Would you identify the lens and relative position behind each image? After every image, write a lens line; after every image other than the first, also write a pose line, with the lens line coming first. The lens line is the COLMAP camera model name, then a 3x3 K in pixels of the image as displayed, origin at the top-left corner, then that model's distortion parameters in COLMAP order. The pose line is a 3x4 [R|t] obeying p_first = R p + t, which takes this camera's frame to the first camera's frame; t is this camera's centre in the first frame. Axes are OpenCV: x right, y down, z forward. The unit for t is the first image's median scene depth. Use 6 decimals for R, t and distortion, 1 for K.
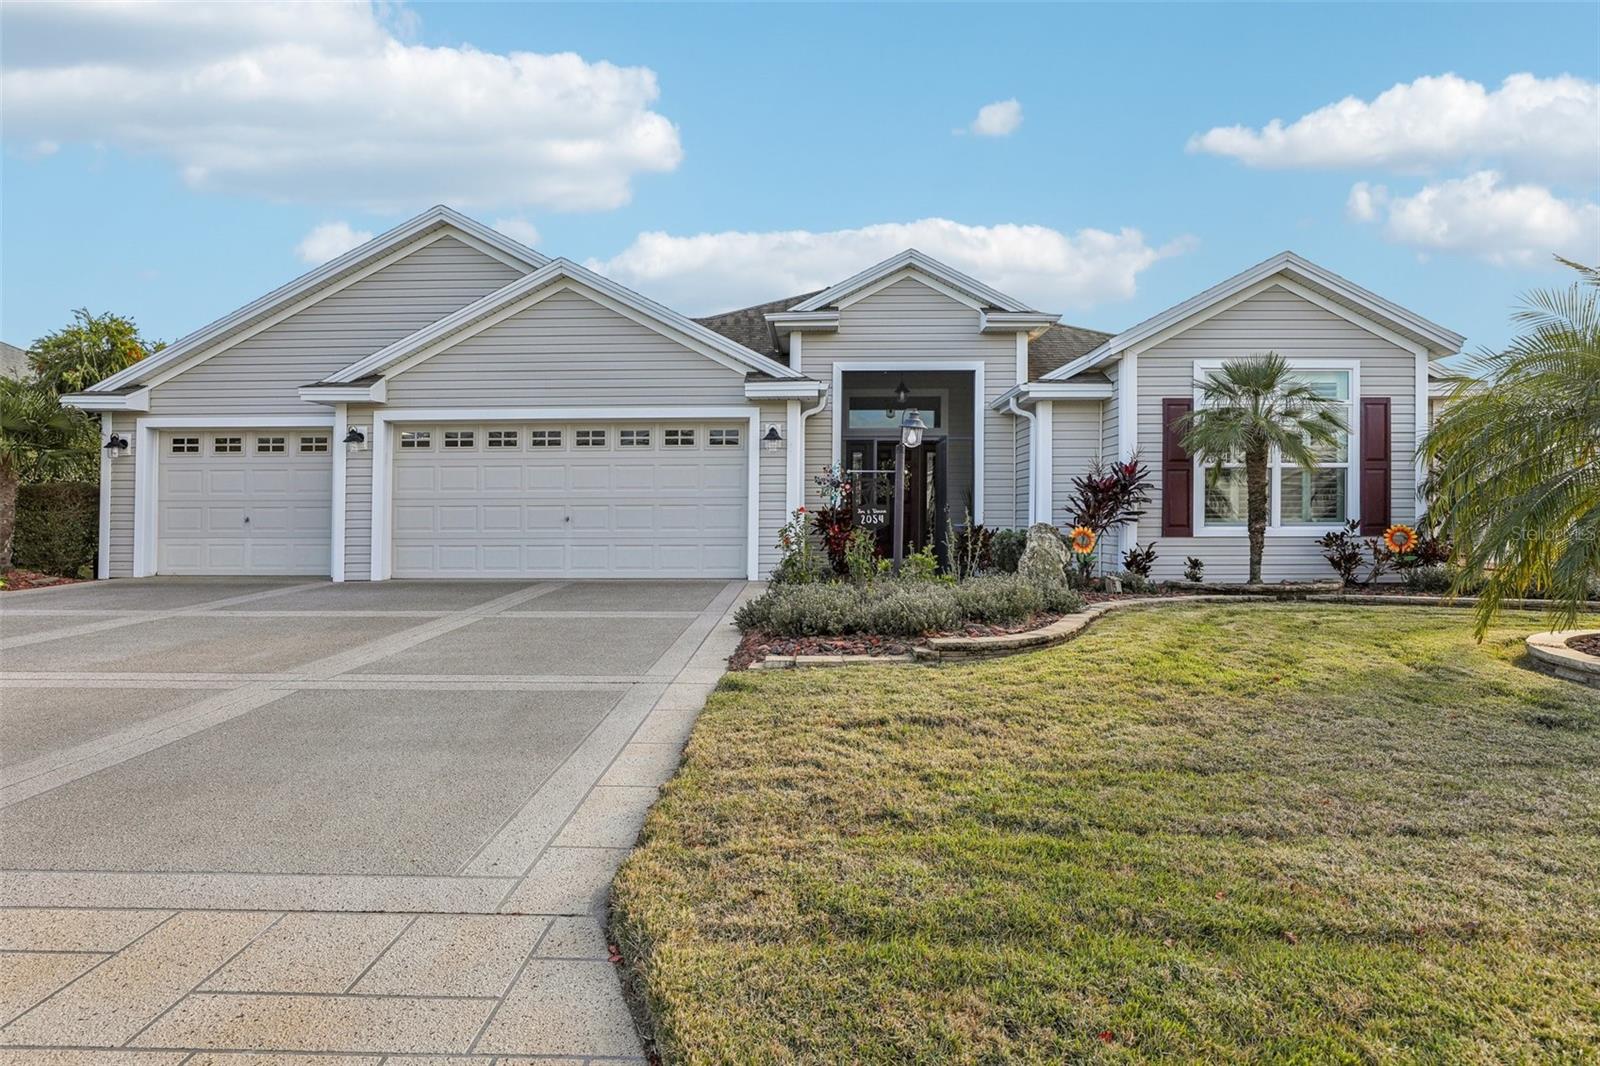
lens RADIAL K [[855.9, 0, 798.0], [0, 855.9, 497.7], [0, 0, 1]] dist [-0.003086, -0.000647]
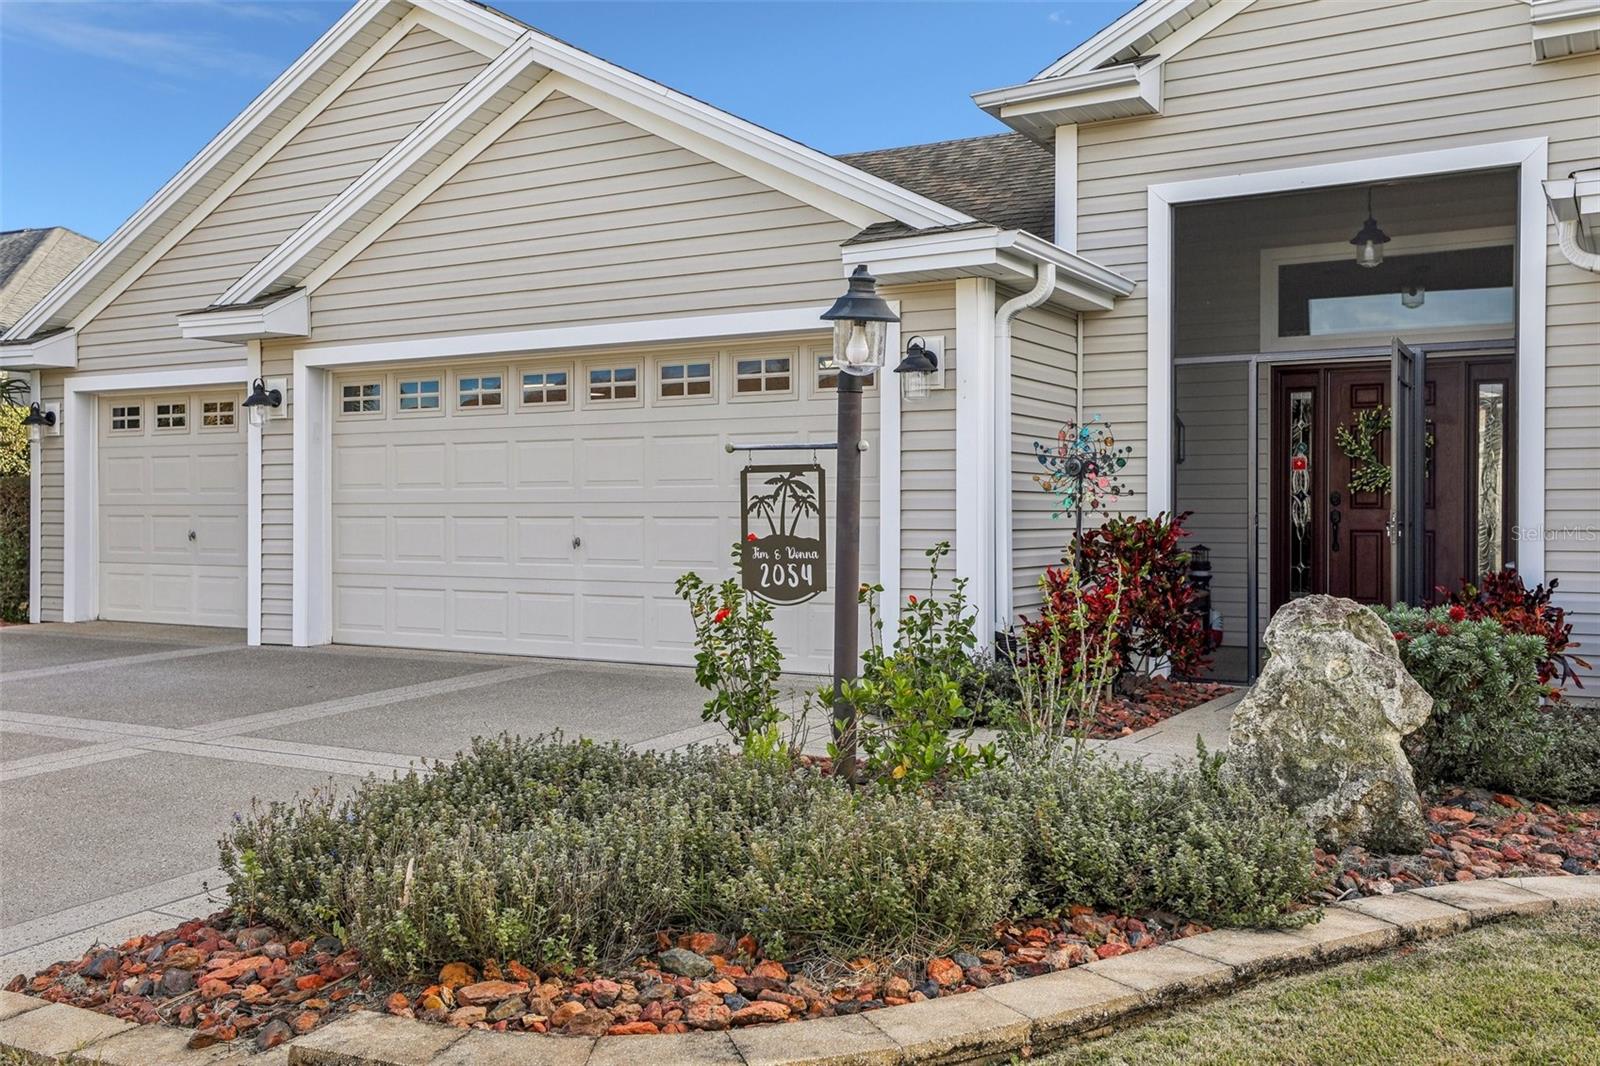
lens RADIAL K [[1412.6, 0, 800.0], [0, 1412.6, 533.0], [0, 0, 1]] dist [0.045003, 0.004592]
pose [[0.885006, 0.010400, -0.465464, 0.240293], [0.005557, 0.999443, 0.032898, -0.008153], [0.465547, -0.031702, 0.884455, 0.302002]]
